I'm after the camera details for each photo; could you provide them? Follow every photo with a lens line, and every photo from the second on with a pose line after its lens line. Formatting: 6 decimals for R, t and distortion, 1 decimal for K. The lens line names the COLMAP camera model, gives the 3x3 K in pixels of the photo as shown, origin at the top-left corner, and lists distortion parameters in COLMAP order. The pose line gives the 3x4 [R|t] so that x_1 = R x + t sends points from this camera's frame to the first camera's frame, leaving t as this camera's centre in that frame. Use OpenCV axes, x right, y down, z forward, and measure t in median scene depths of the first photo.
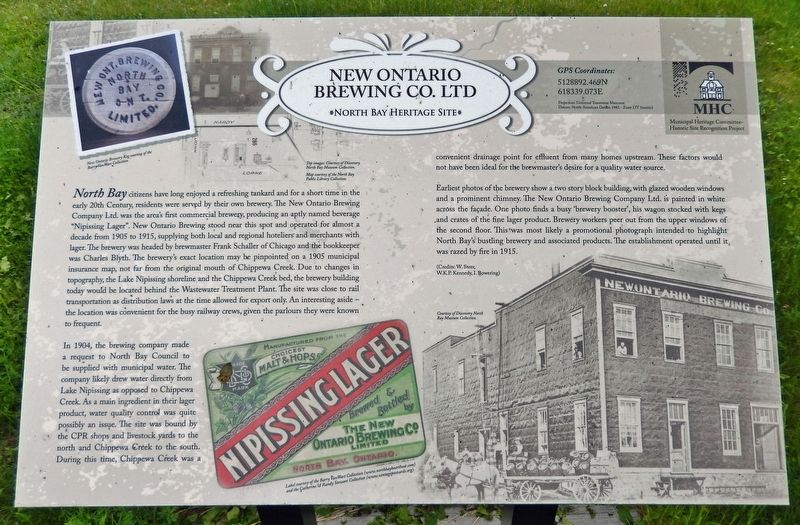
lens RADIAL K [[702.8, 0, 399.7], [0, 702.8, 261.6], [0, 0, 1]] dist [-0.015200, 0.000503]
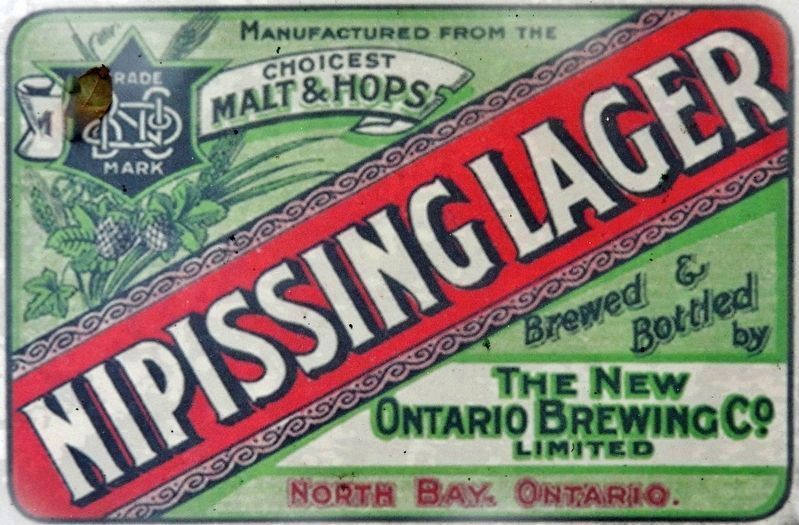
lens RADIAL K [[702.0, 0, 399.8], [0, 702.0, 263.7], [0, 0, 1]] dist [-0.015200, 0.000503]
pose [[0.965109, 0.158980, -0.208060, -0.069121], [-0.115514, 0.971588, 0.206575, 0.150919], [0.234990, -0.175333, 0.956053, 0.772377]]
